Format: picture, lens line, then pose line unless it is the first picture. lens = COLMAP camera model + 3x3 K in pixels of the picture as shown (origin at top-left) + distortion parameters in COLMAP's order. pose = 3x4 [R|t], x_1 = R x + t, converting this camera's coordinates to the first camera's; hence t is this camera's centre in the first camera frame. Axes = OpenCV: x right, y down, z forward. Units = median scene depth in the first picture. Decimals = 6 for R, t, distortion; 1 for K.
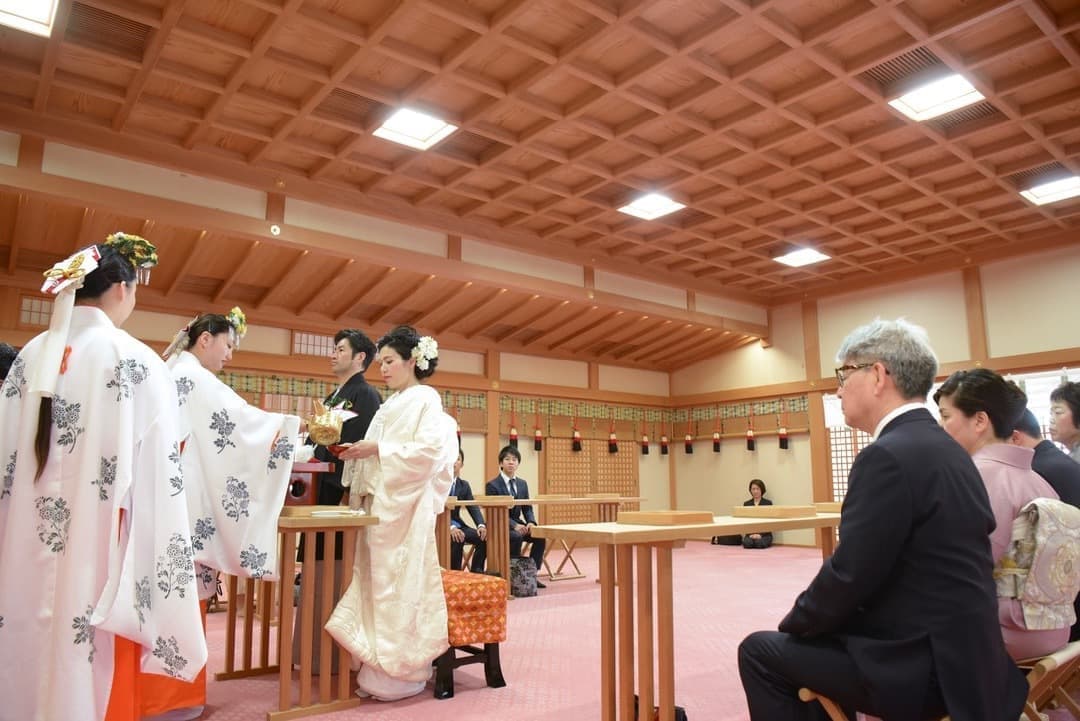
lens RADIAL K [[742.8, 0, 540.0], [0, 742.8, 360.5], [0, 0, 1]] dist [-0.070173, 0.005584]
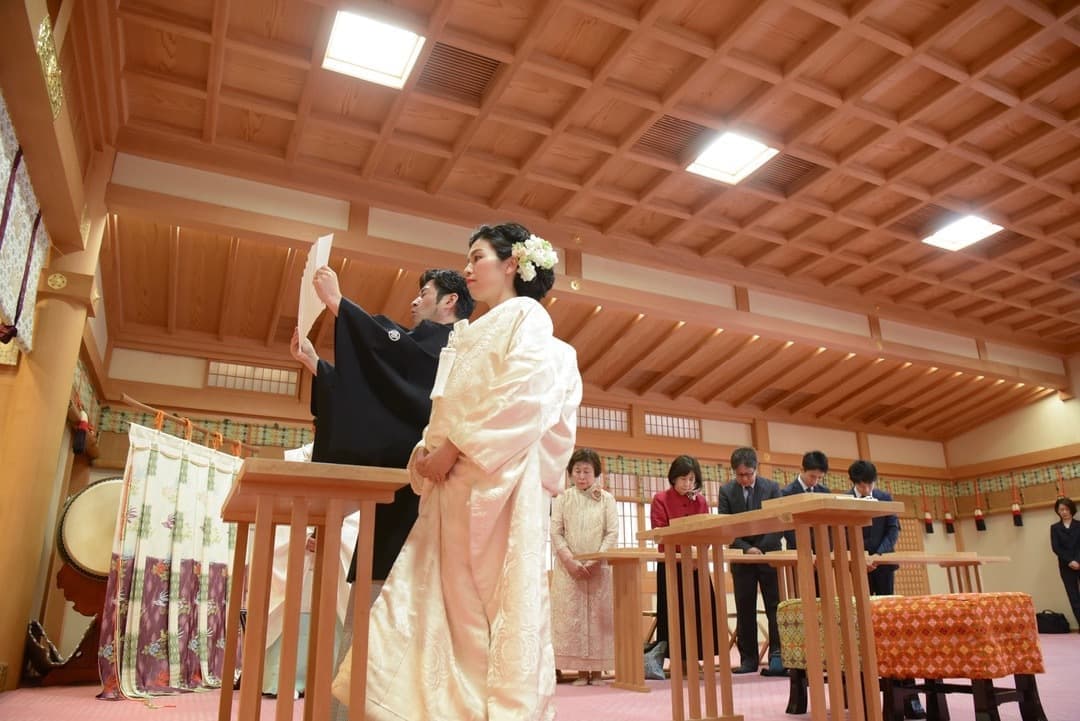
lens RADIAL K [[742.8, 0, 540.0], [0, 742.8, 360.5], [0, 0, 1]] dist [-0.070173, 0.005584]
pose [[0.972173, -0.076003, -0.221593, -0.162340], [0.041033, 0.986531, -0.158342, 0.064198], [0.230642, 0.144843, 0.962198, 0.042558]]
